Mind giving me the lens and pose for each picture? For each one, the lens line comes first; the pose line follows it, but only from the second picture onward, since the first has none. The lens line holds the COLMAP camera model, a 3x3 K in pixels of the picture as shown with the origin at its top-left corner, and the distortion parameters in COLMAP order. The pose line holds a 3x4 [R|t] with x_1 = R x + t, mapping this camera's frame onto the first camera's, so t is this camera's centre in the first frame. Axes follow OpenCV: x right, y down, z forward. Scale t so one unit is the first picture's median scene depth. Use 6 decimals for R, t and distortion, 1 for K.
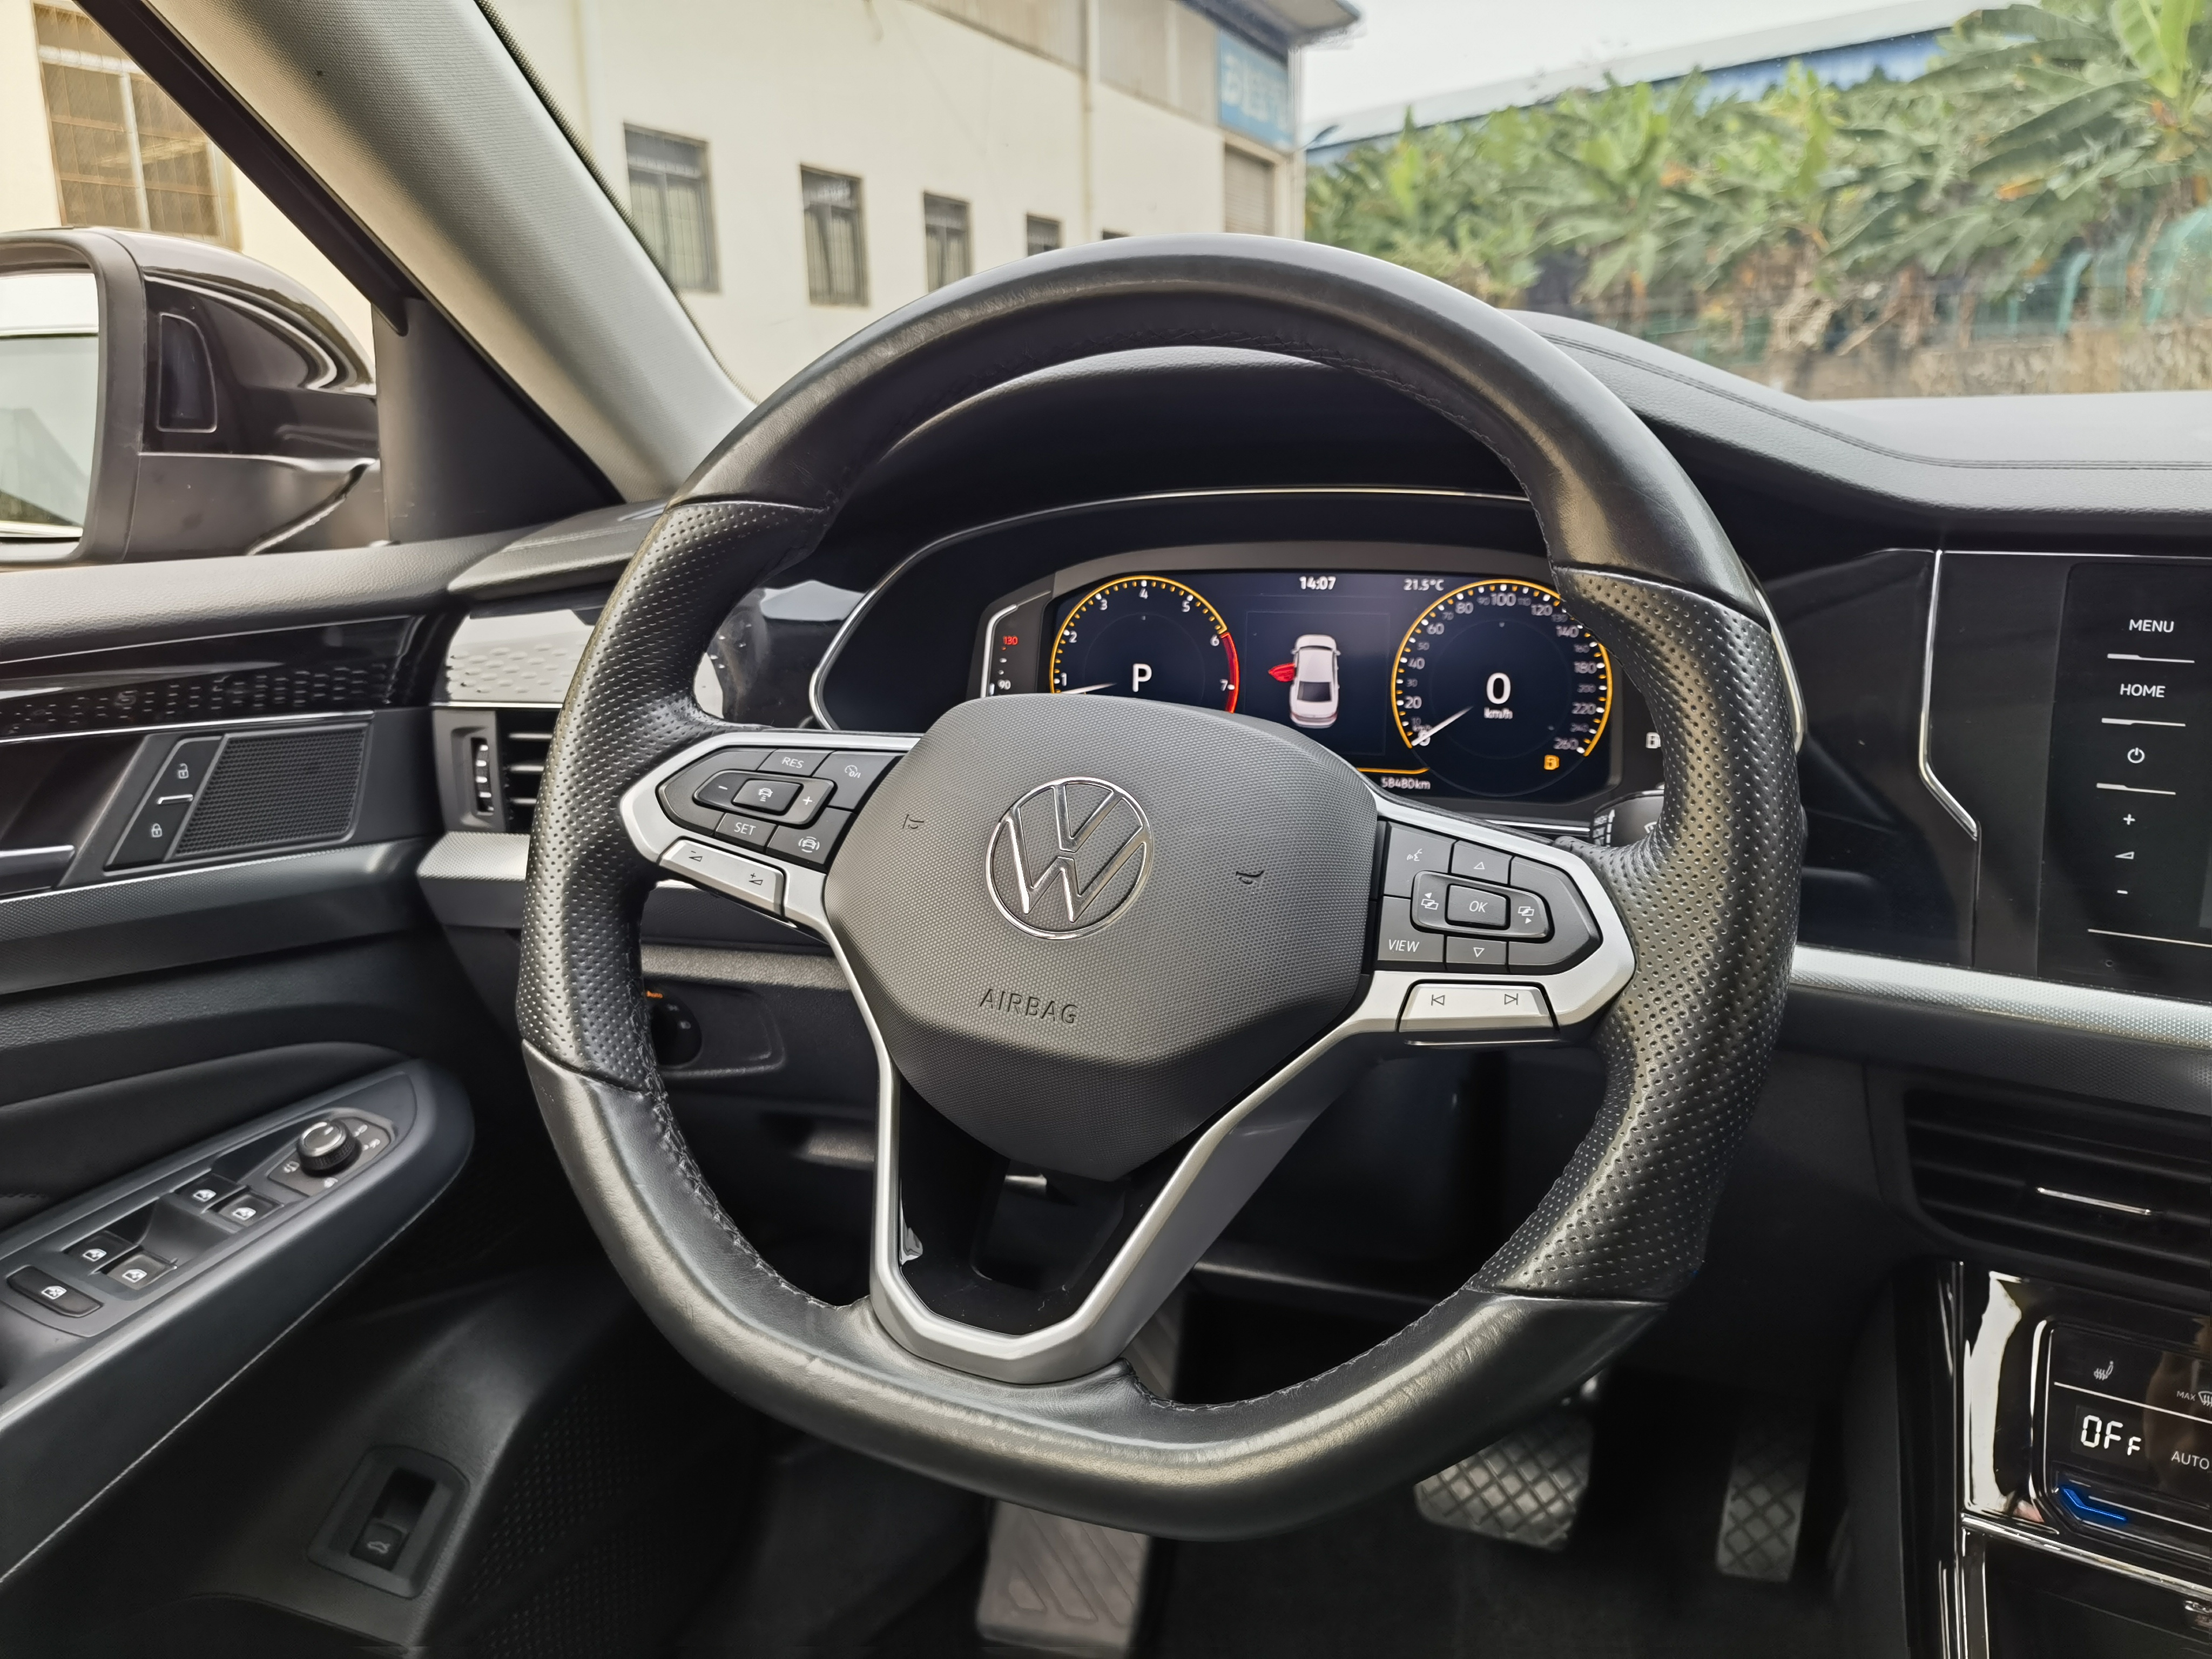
lens RADIAL K [[1717.9, 0, 1106.0], [0, 1717.9, 829.5], [0, 0, 1]] dist [0.009877, 0.004709]
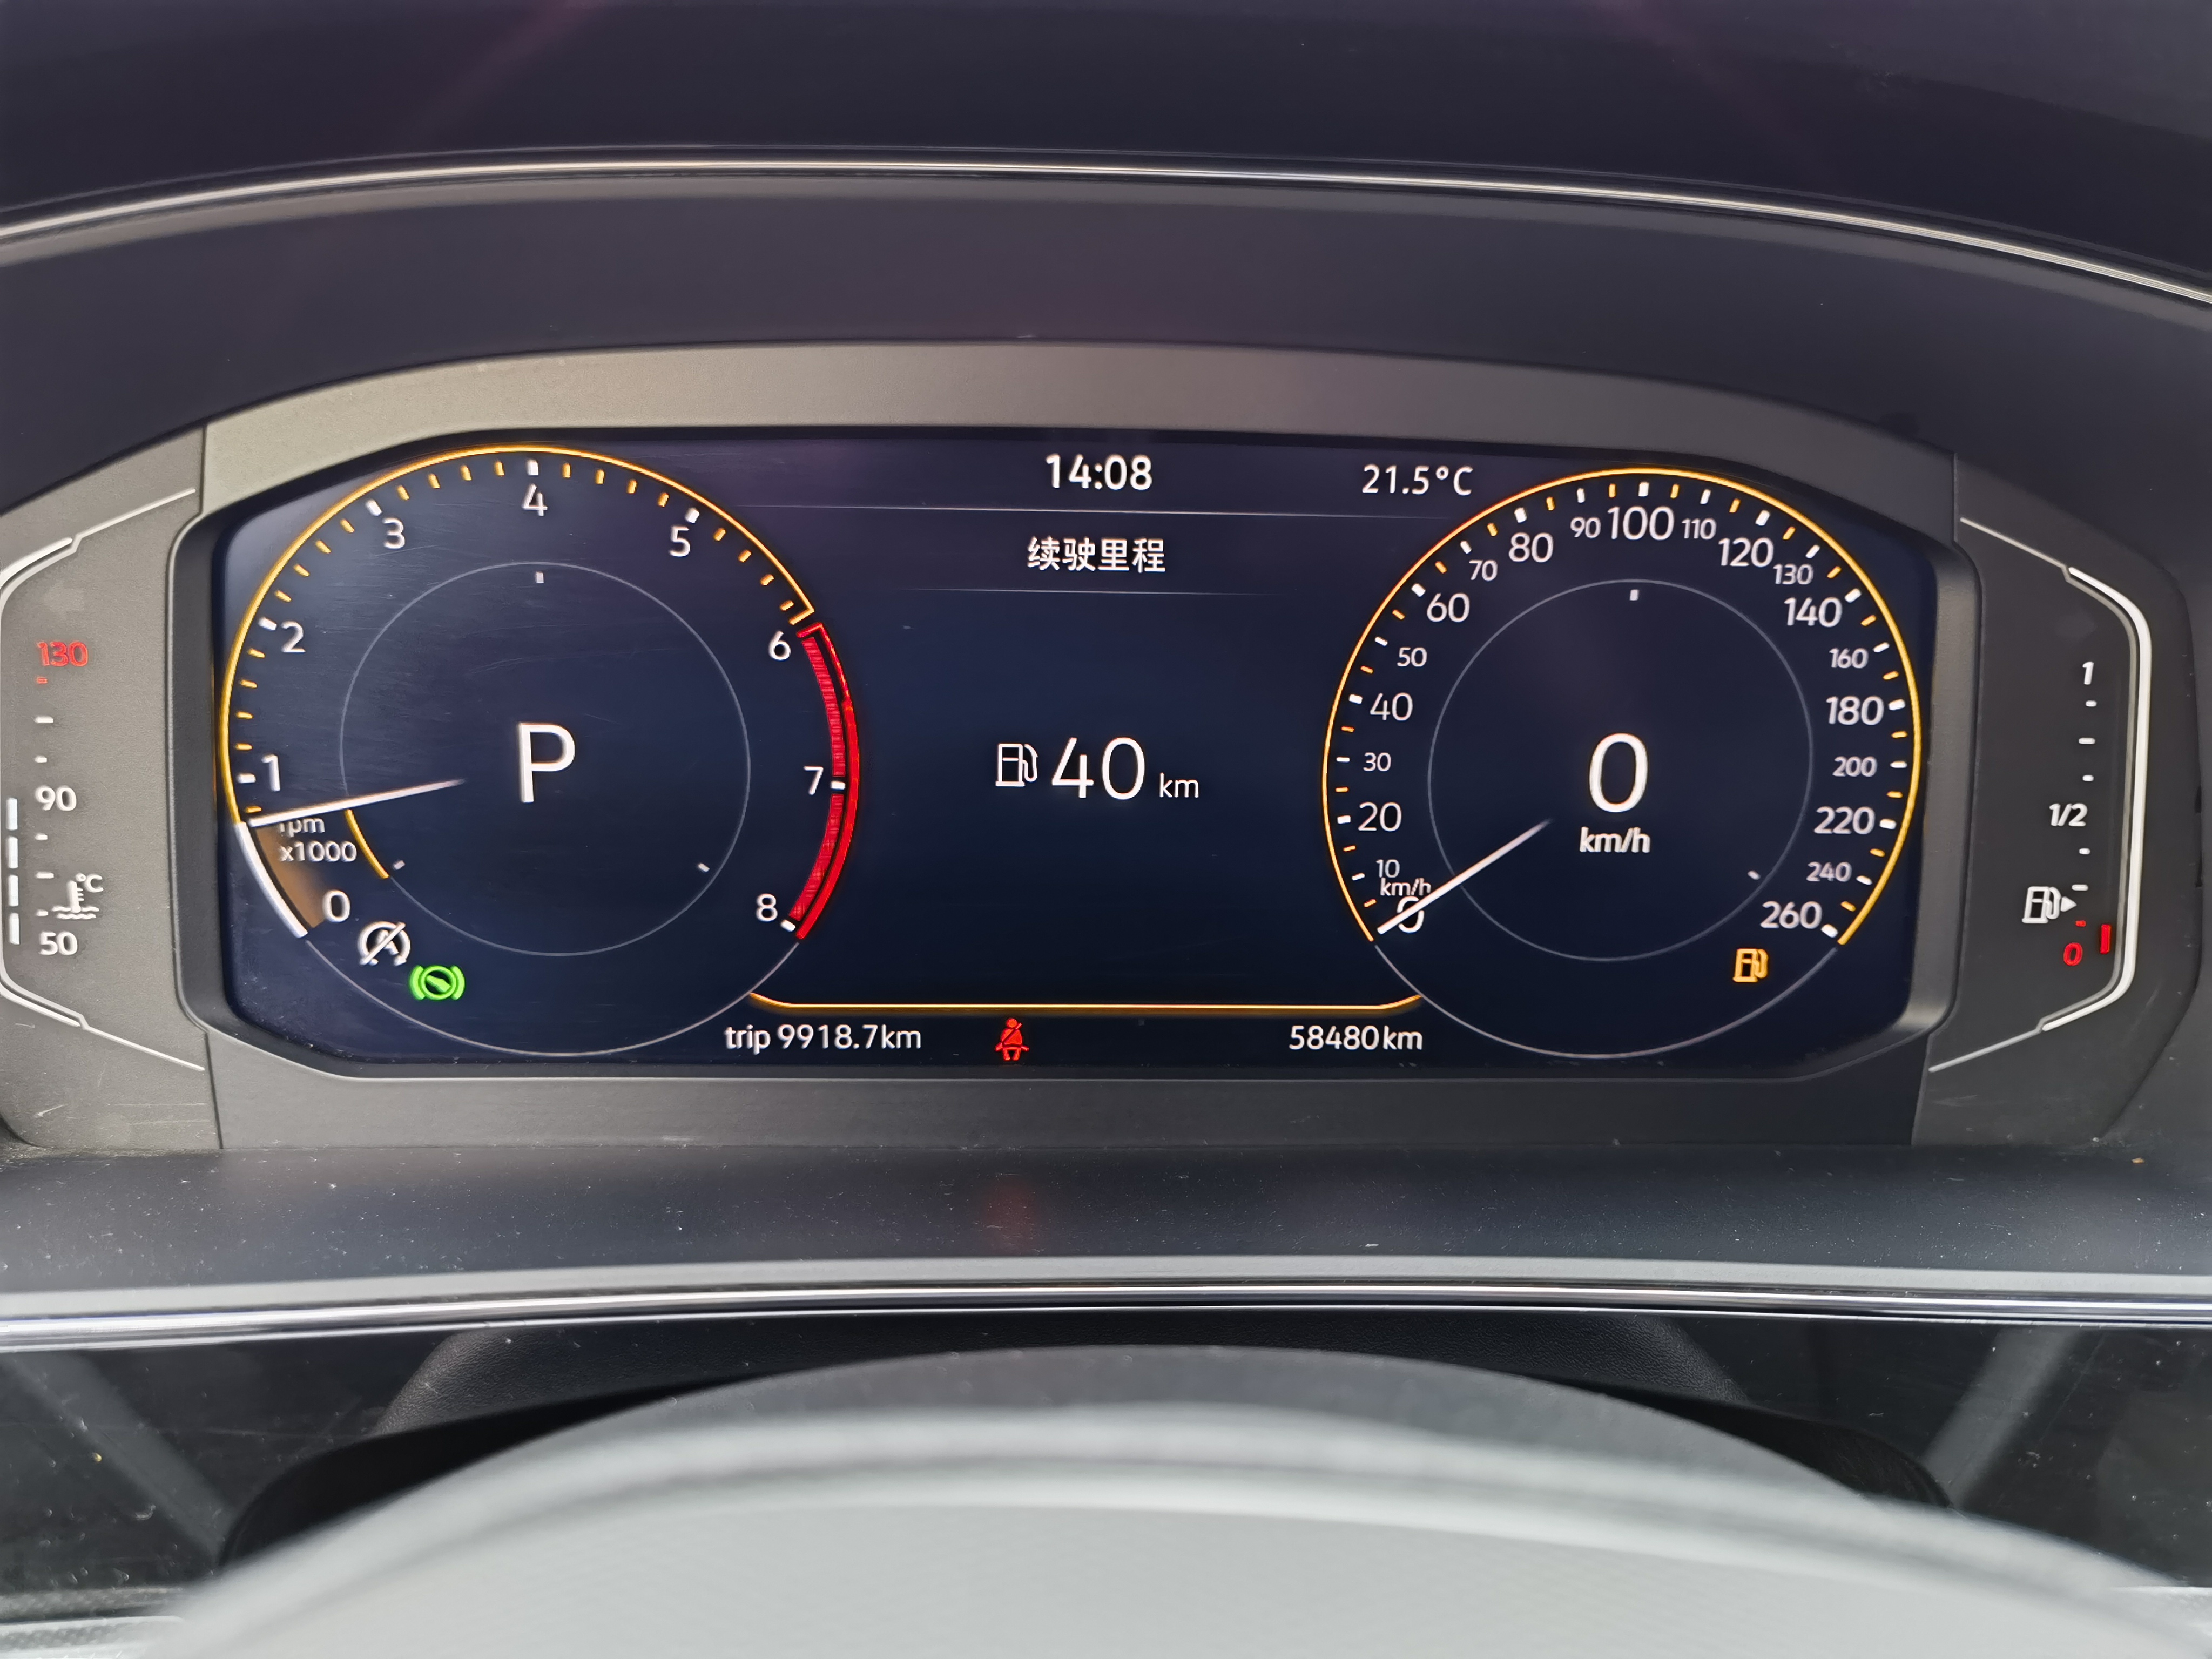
lens RADIAL K [[1676.4, 0, 1110.8], [0, 1676.4, 871.0], [0, 0, 1]] dist [0.068434, 0.003561]
pose [[0.908397, -0.068334, 0.412486, -0.016227], [0.052996, 0.997415, 0.048526, -0.083528], [-0.414736, -0.022221, 0.909671, 0.714377]]
